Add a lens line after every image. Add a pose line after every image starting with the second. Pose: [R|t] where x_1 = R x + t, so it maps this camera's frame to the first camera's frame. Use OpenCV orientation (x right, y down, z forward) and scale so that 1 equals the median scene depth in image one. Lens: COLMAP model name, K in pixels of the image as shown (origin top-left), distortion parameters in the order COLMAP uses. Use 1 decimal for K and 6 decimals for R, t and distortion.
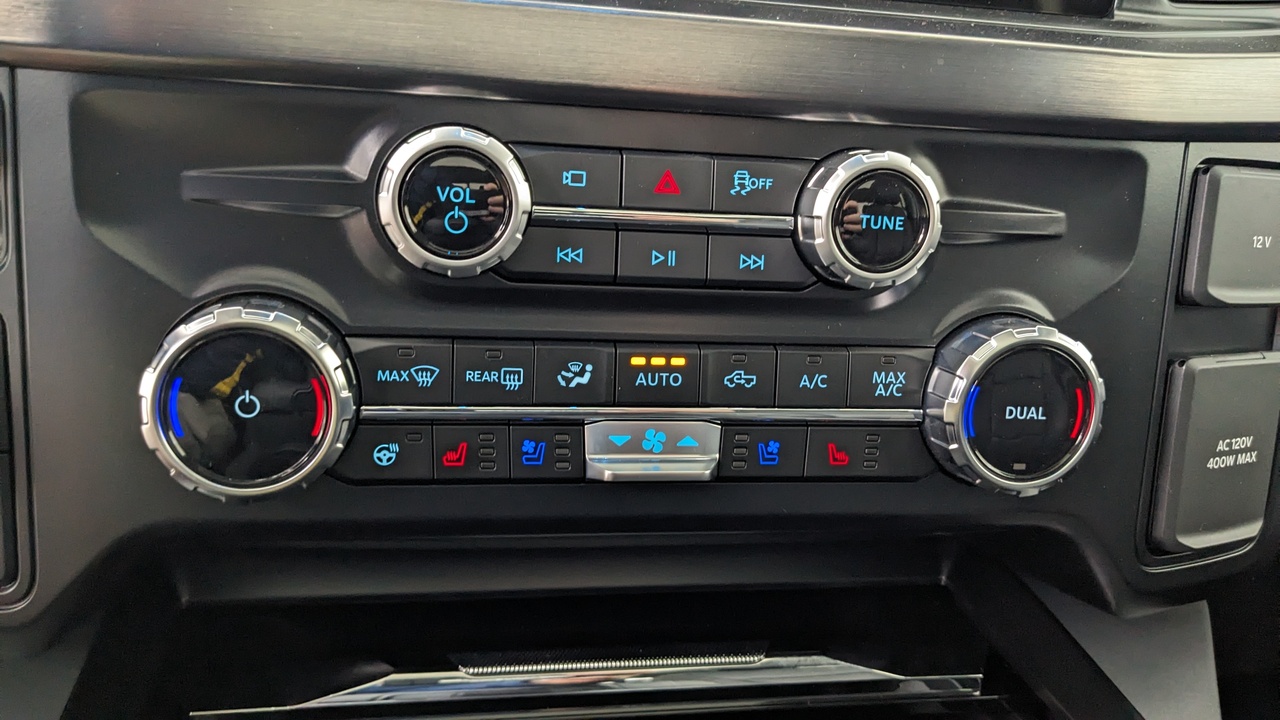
lens RADIAL K [[1045.8, 0, 635.1], [0, 1045.8, 357.5], [0, 0, 1]] dist [0.024162, -0.025149]
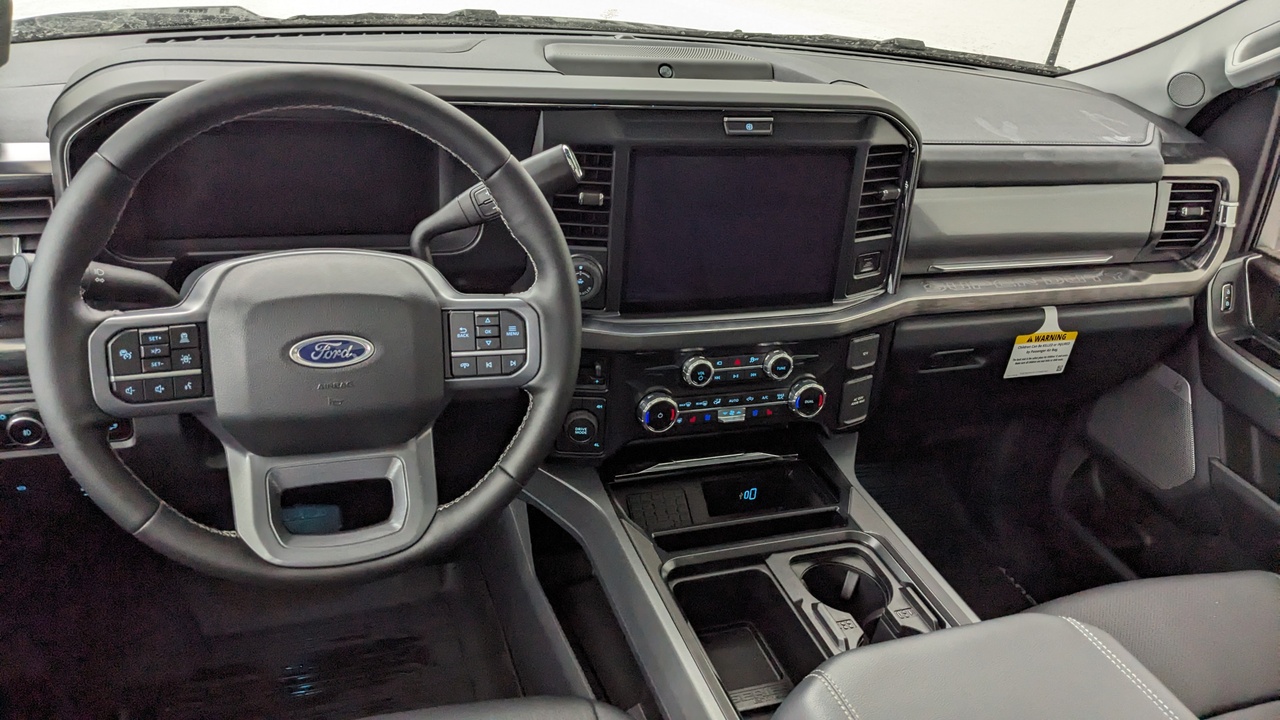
lens RADIAL K [[1045.8, 0, 640.2], [0, 1045.8, 373.0], [0, 0, 1]] dist [0.024162, -0.025149]
pose [[0.985497, -0.046909, 0.163078, -1.167684], [0.009478, 0.974747, 0.223110, -1.168163], [-0.169426, -0.218329, 0.961055, -3.454891]]
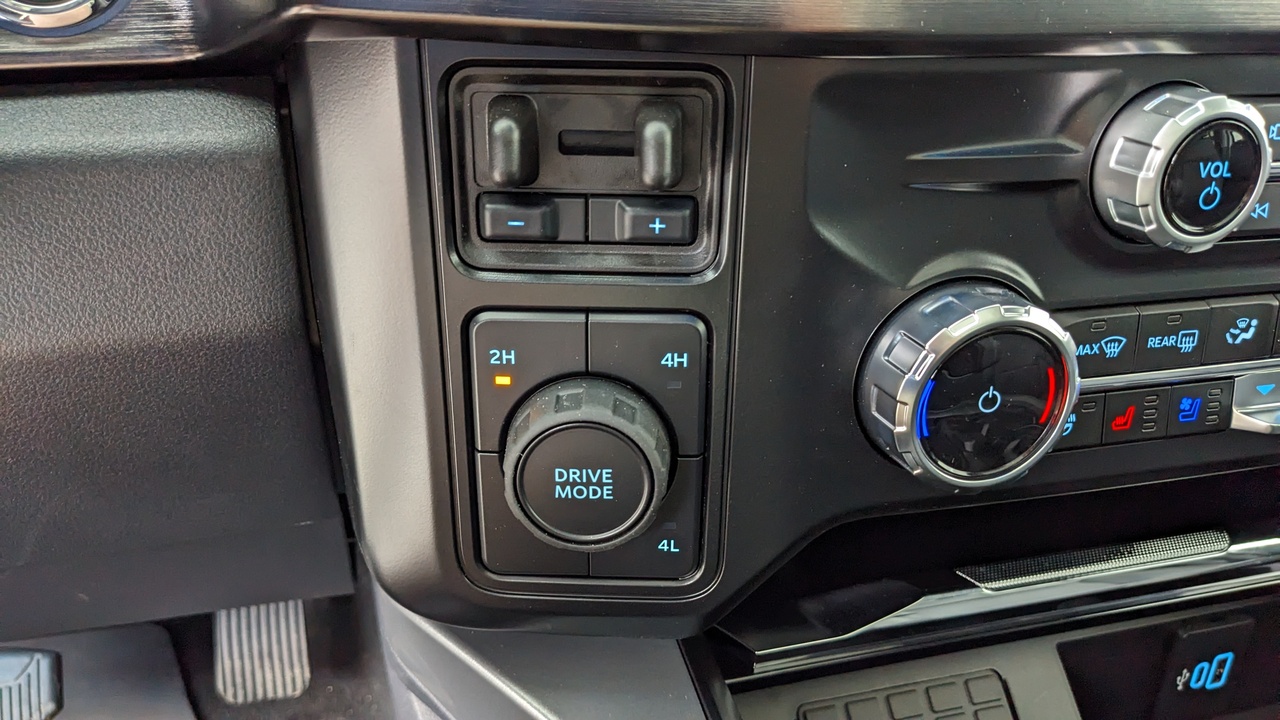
lens RADIAL K [[1045.8, 0, 641.8], [0, 1045.8, 361.1], [0, 0, 1]] dist [0.024162, -0.025149]
pose [[0.996458, -0.064969, 0.053383, -0.678705], [0.052831, 0.977619, 0.203644, -0.188119], [-0.065419, -0.200102, 0.977589, 0.069997]]
